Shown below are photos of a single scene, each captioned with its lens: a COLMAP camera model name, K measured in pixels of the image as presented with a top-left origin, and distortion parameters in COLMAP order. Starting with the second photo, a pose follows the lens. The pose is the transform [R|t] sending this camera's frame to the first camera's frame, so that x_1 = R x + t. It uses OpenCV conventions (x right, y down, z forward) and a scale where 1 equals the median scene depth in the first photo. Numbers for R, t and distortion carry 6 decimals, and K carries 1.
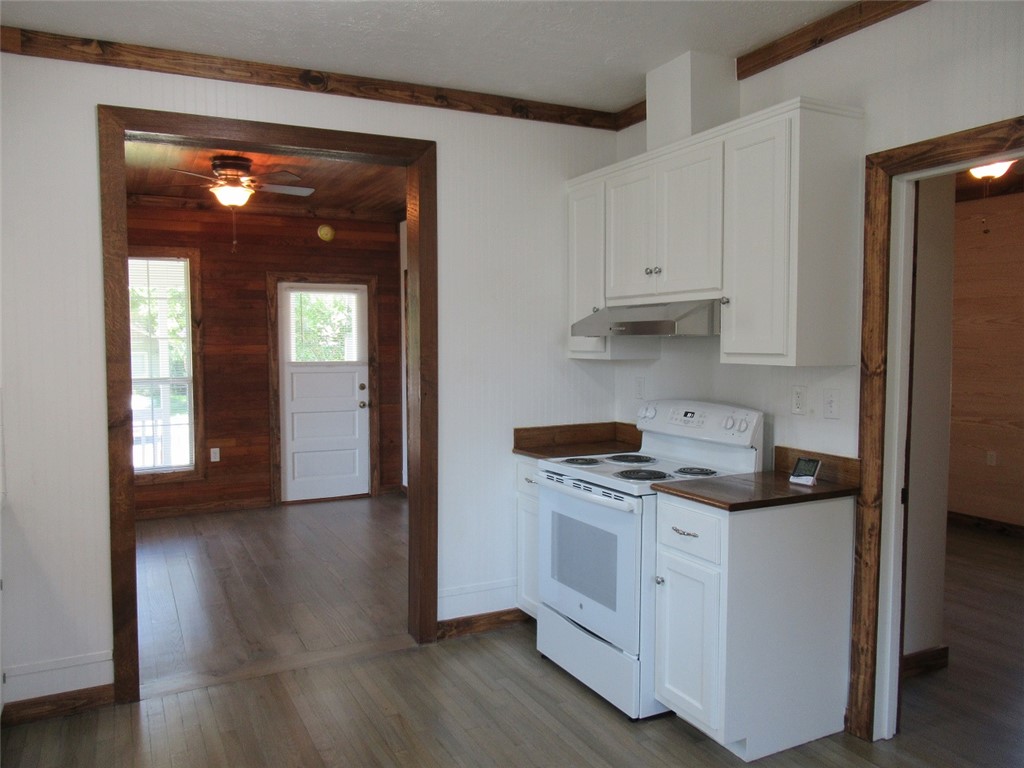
lens RADIAL K [[771.8, 0, 513.3], [0, 771.8, 384.1], [0, 0, 1]] dist [-0.007015, 0.002790]
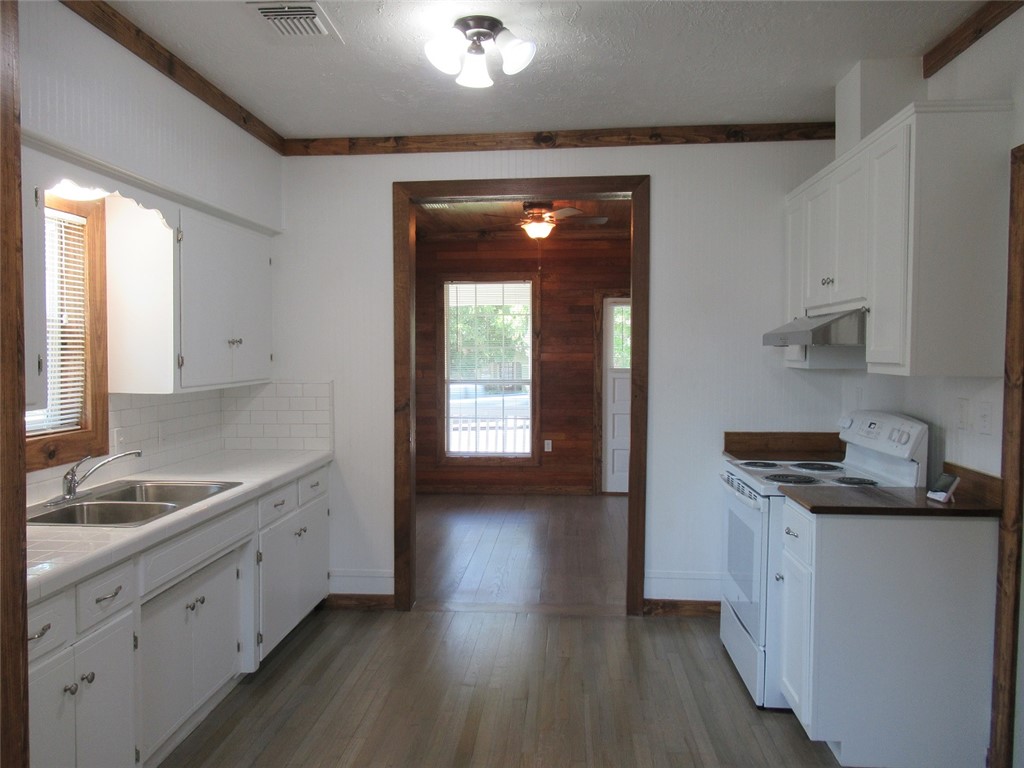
lens RADIAL K [[771.8, 0, 508.0], [0, 771.8, 384.4], [0, 0, 1]] dist [-0.007015, 0.002790]
pose [[0.849948, 0.026229, -0.526213, 0.359174], [-0.032481, 0.999469, -0.002644, 0.005354], [0.525865, 0.019340, 0.850348, -0.080022]]
